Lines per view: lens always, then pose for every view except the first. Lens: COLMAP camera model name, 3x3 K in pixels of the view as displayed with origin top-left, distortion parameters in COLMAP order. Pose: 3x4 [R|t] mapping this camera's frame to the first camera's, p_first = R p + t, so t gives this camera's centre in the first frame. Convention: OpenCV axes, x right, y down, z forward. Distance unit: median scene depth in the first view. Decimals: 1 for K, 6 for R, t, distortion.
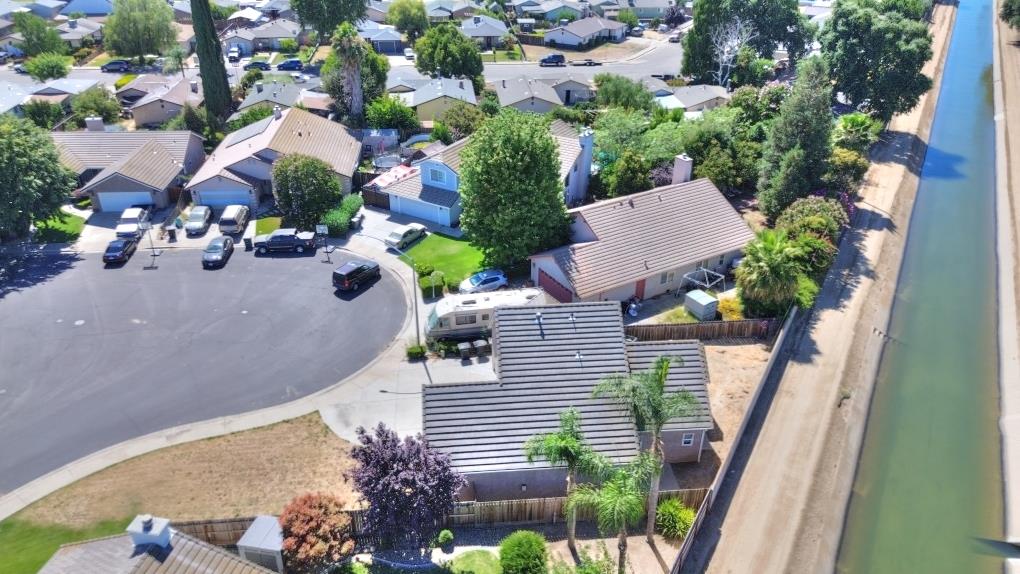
lens RADIAL K [[727.3, 0, 505.9], [0, 727.3, 282.8], [0, 0, 1]] dist [0.079716, -0.088861]
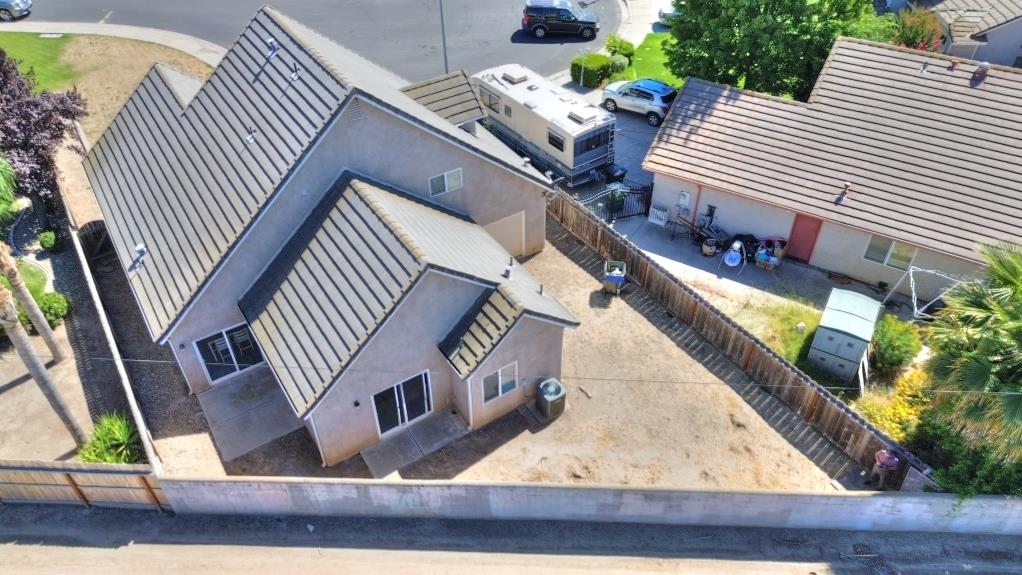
lens RADIAL K [[728.7, 0, 506.9], [0, 728.7, 283.3], [0, 0, 1]] dist [0.079716, -0.088861]
pose [[0.465847, 0.574606, -0.672914, 0.499829], [-0.420103, 0.812921, 0.403328, -0.087560], [0.778781, 0.094804, 0.620091, 0.678814]]
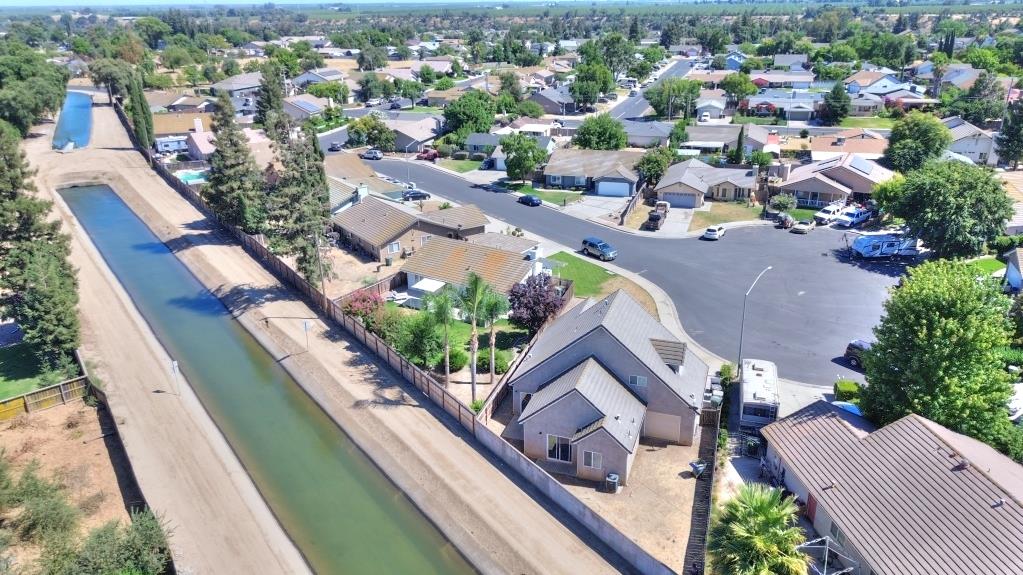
lens RADIAL K [[729.4, 0, 507.4], [0, 729.4, 283.3], [0, 0, 1]] dist [0.079716, -0.088861]
pose [[-0.406609, 0.323737, -0.854321, 1.037266], [-0.441823, 0.748812, 0.494038, -0.465913], [0.799664, 0.578339, -0.161439, 0.880987]]
